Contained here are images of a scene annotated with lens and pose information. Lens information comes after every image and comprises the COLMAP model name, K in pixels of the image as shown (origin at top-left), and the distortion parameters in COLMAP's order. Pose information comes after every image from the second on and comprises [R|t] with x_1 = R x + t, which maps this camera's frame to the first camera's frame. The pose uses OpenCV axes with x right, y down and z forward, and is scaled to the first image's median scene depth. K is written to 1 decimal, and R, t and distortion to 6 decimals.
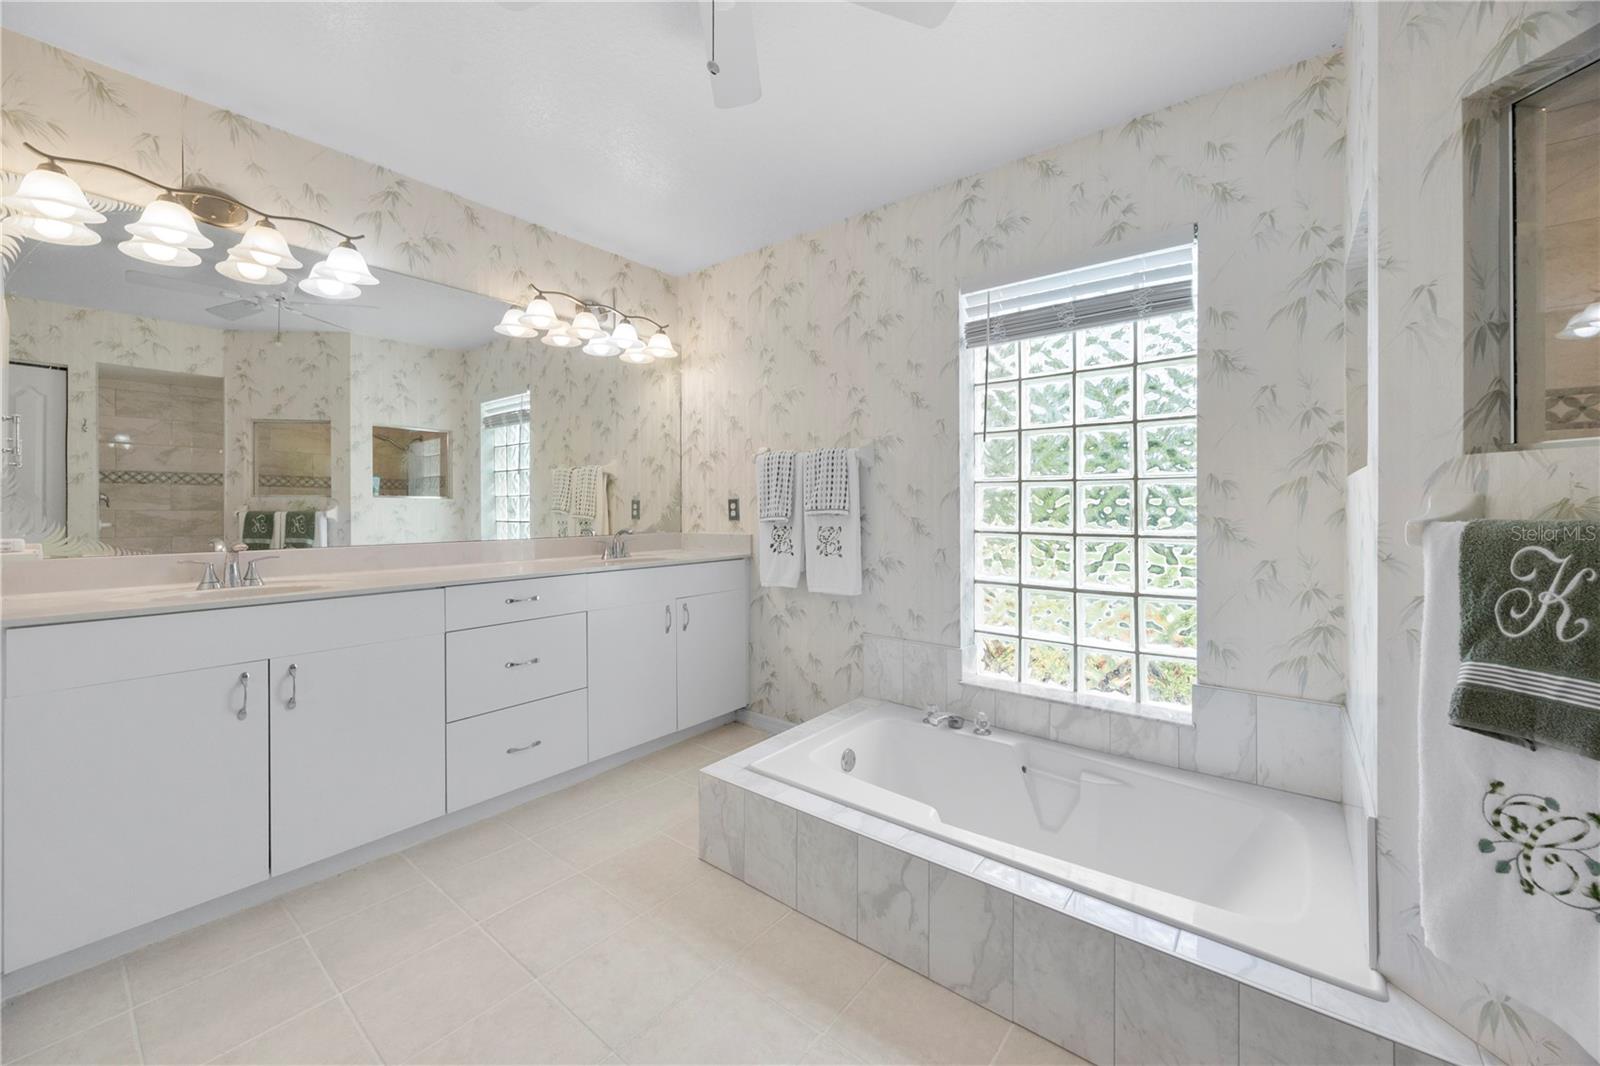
lens RADIAL K [[619.0, 0, 791.3], [0, 619.0, 503.7], [0, 0, 1]] dist [-0.001906, 0.000463]
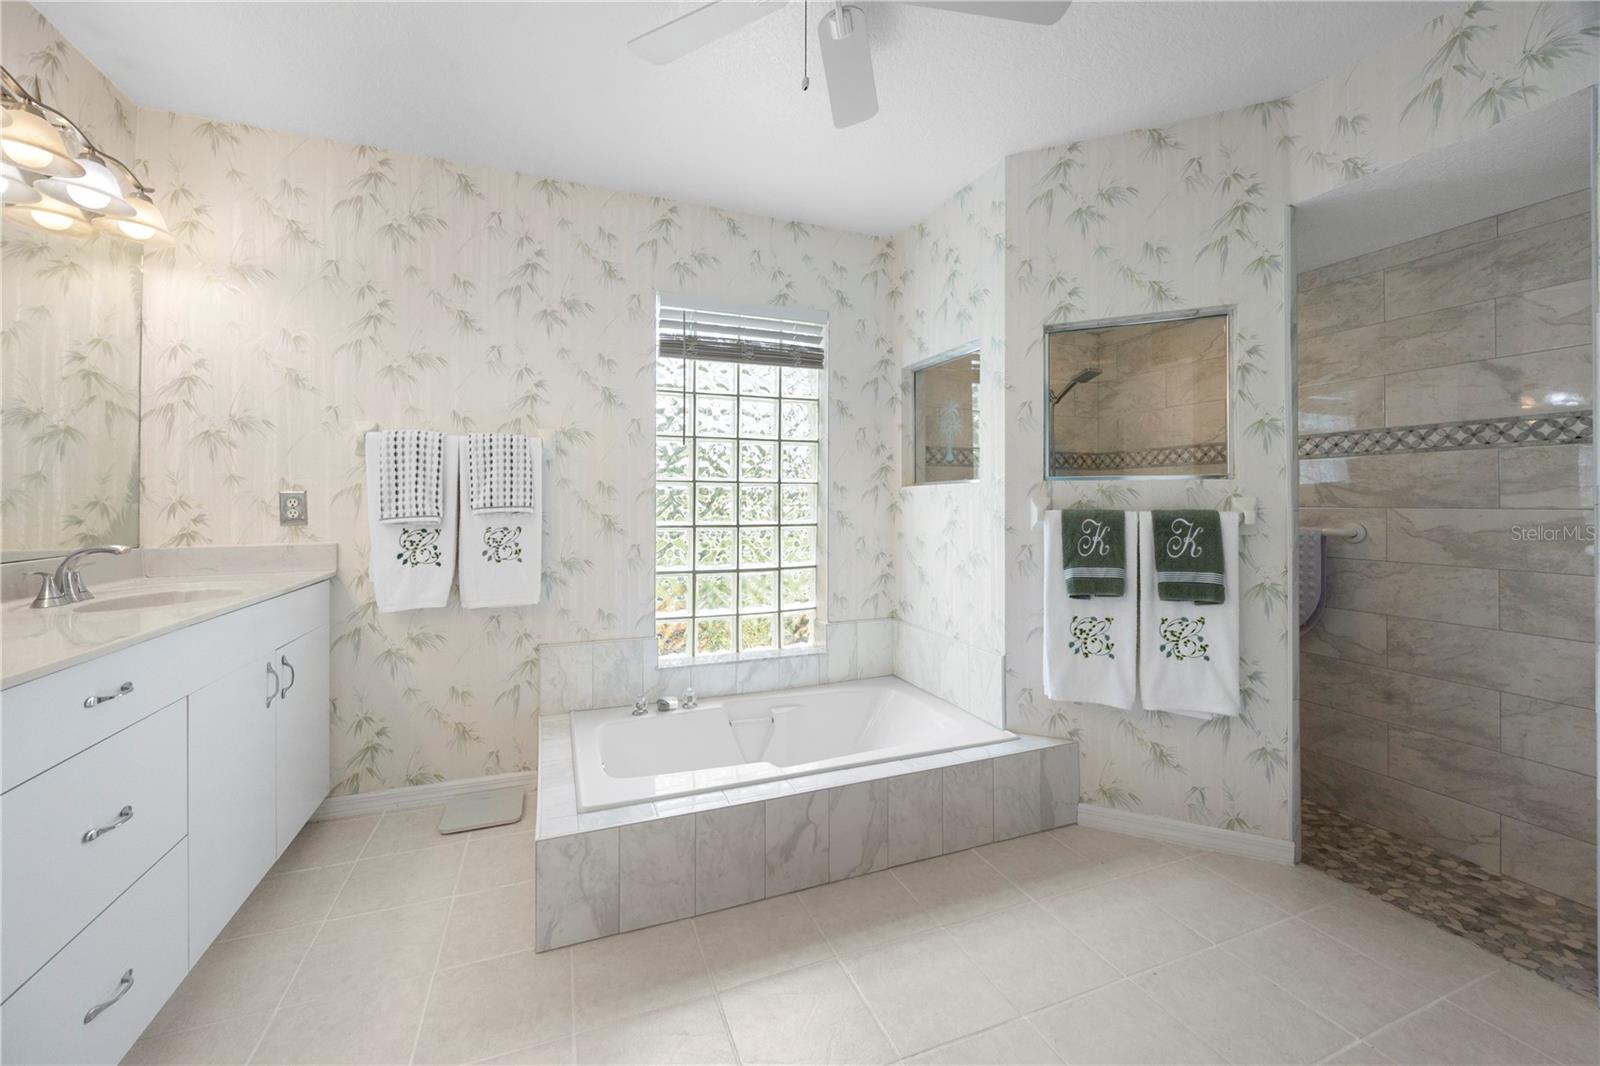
lens RADIAL K [[625.6, 0, 798.2], [0, 625.6, 493.6], [0, 0, 1]] dist [-0.002148, 0.000172]
pose [[0.495560, 0.012056, 0.868490, -0.497876], [-0.004063, 0.999925, -0.011562, -0.000592], [-0.868564, 0.002201, 0.495572, 0.234165]]
